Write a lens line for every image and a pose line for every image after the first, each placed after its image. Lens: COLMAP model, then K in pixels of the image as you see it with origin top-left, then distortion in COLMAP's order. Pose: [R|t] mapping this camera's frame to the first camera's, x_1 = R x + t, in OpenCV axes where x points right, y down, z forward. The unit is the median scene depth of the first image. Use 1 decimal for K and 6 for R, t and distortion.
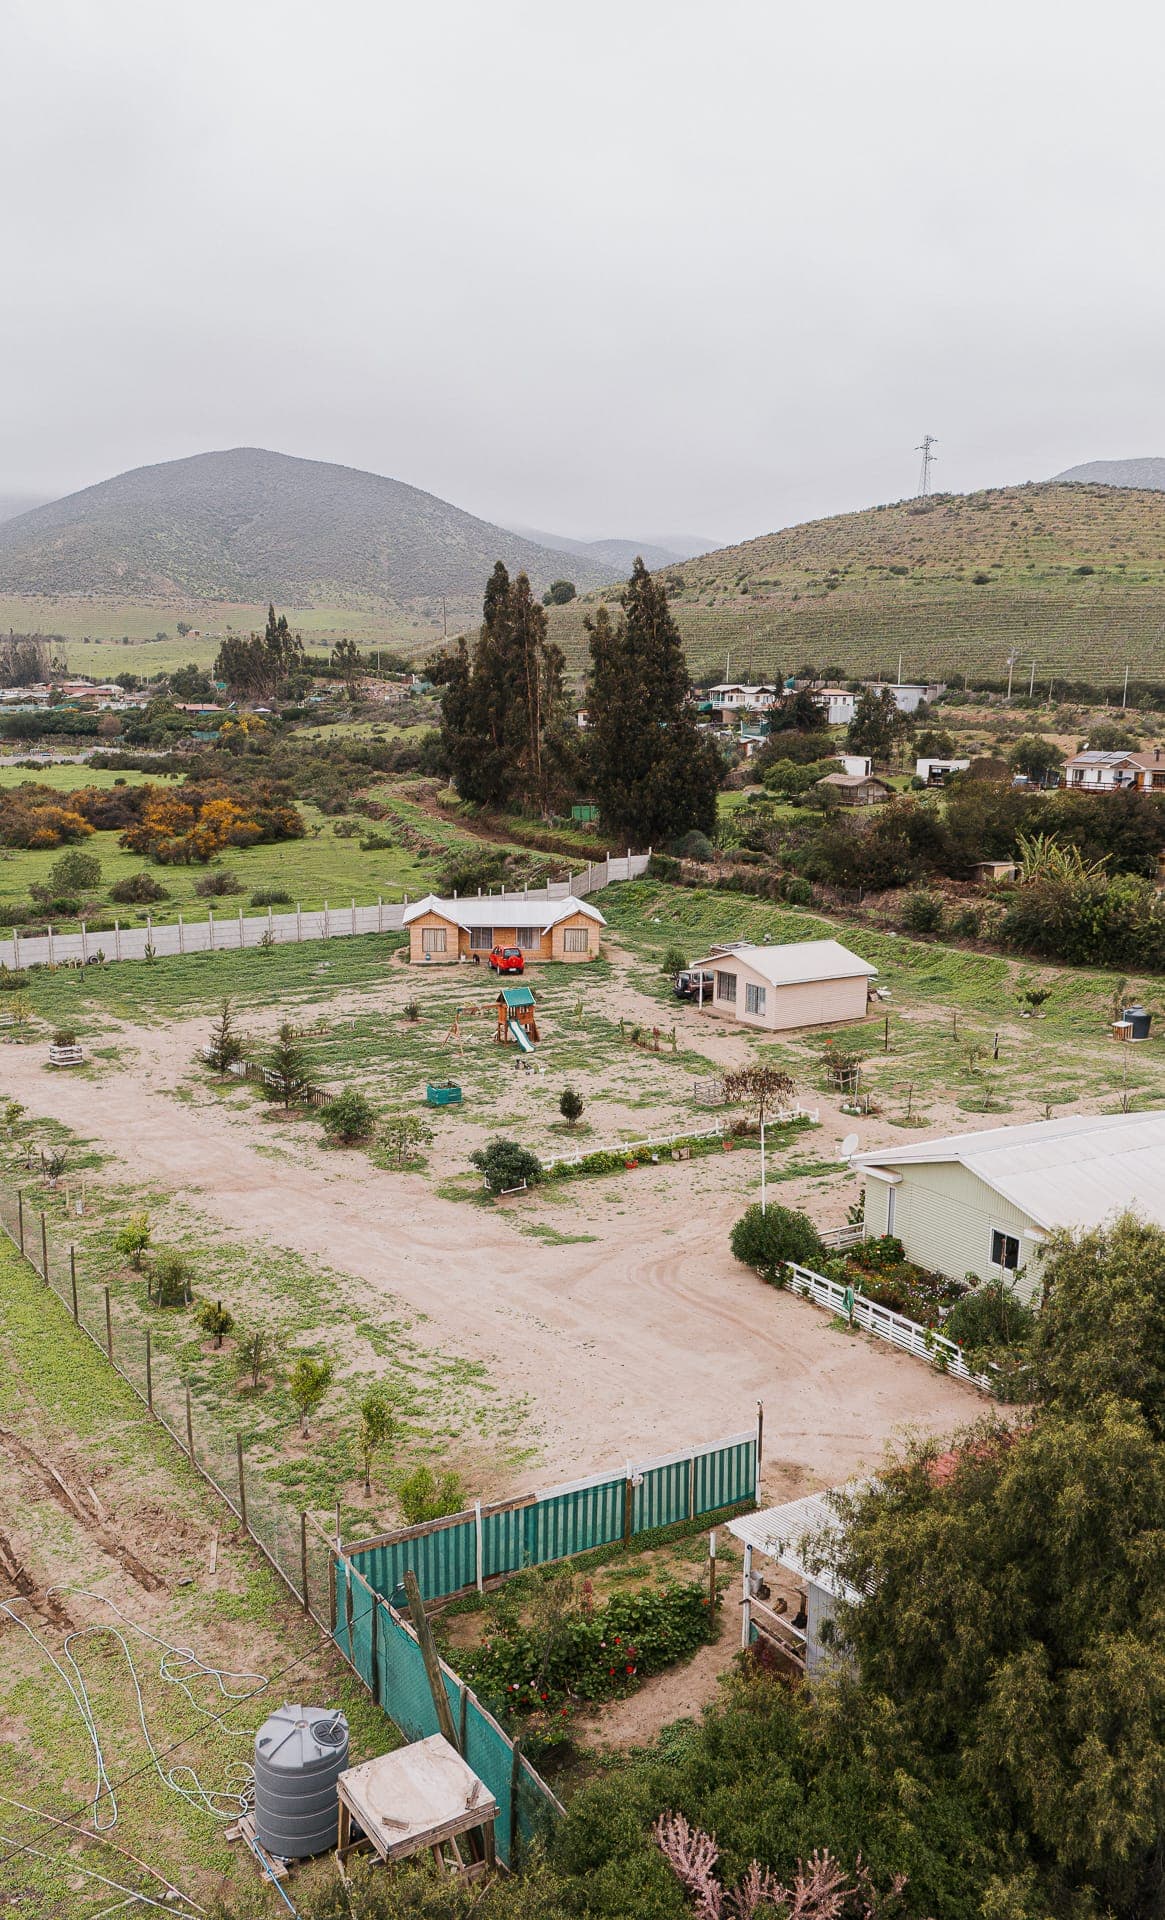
lens RADIAL K [[1528.0, 0, 583.8], [0, 1528.0, 1040.7], [0, 0, 1]] dist [0.169154, -0.415874]
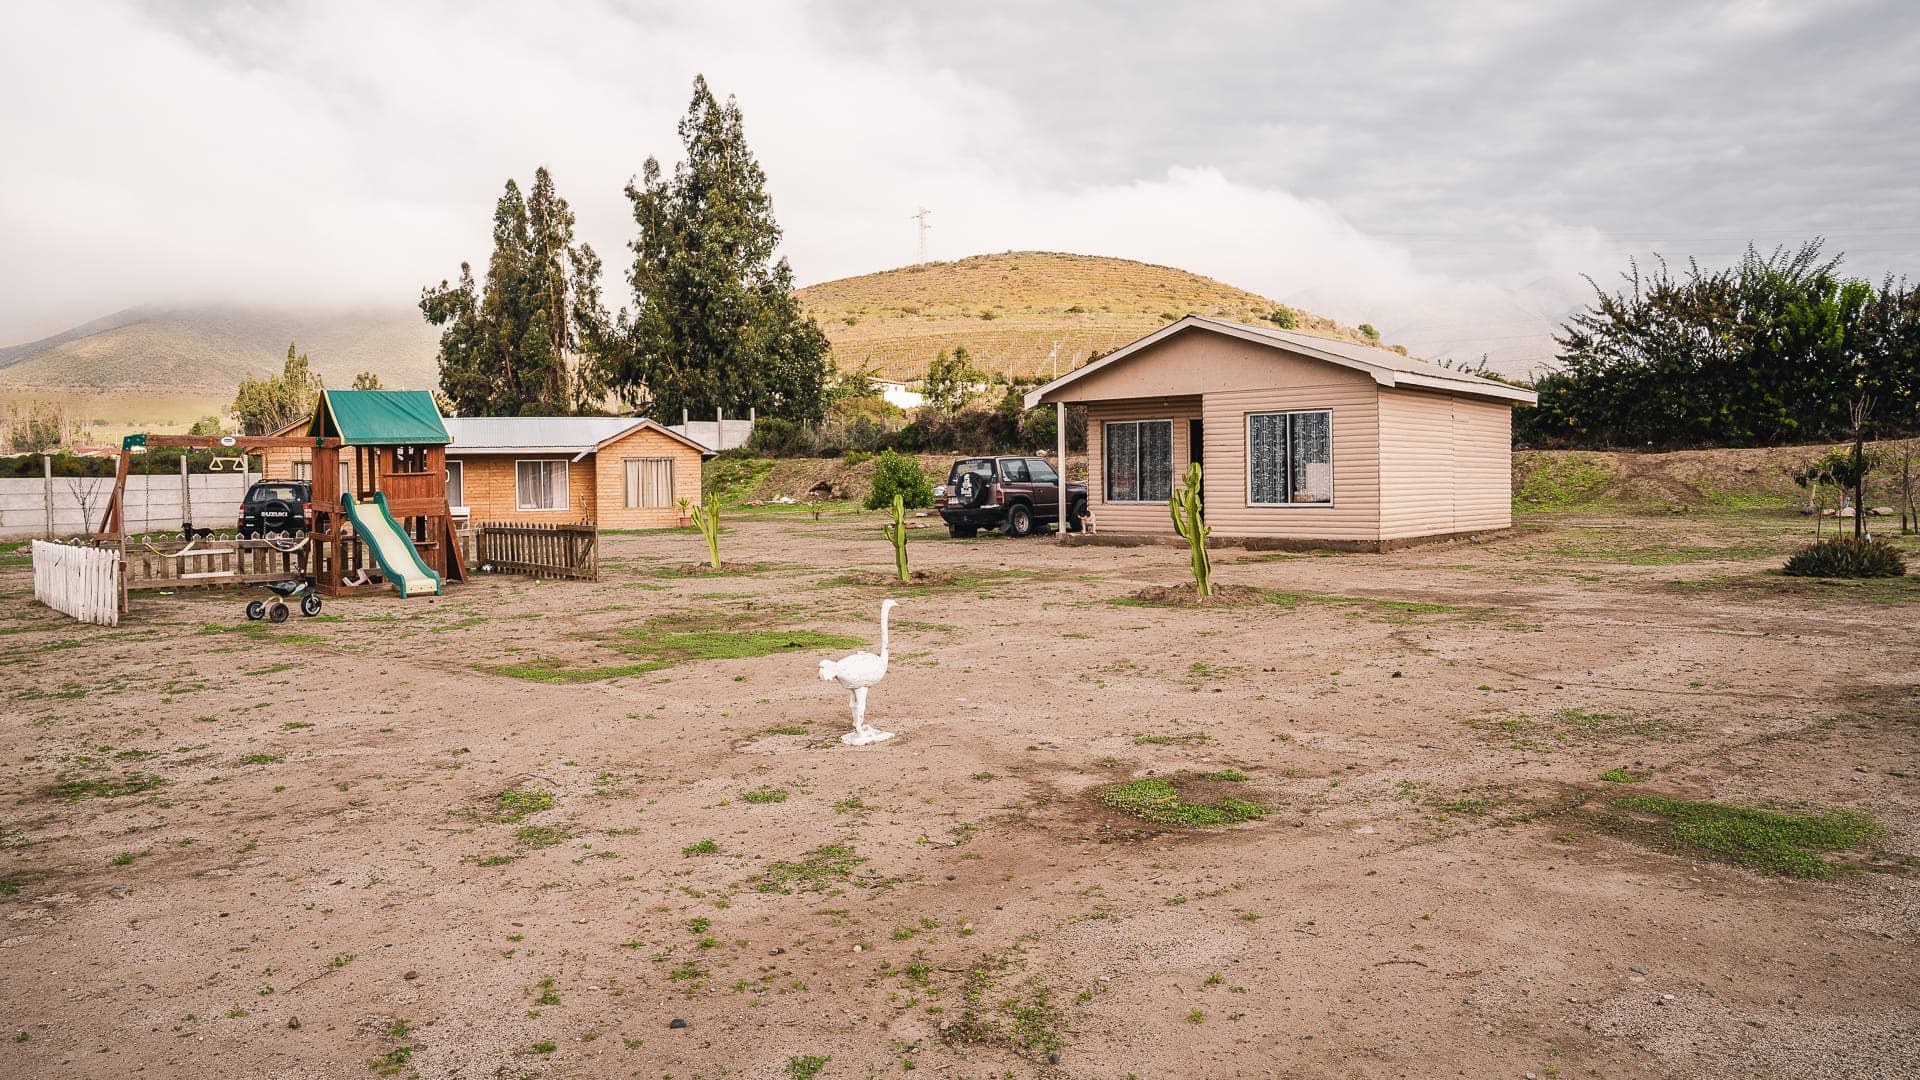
lens RADIAL K [[1407.1, 0, 965.0], [0, 1407.1, 569.1], [0, 0, 1]] dist [0.030926, -0.003692]
pose [[0.970810, -0.029884, 0.237980, -0.007409], [0.060623, 0.990564, -0.122917, 0.009266], [-0.232061, 0.133756, 0.963461, 0.274321]]
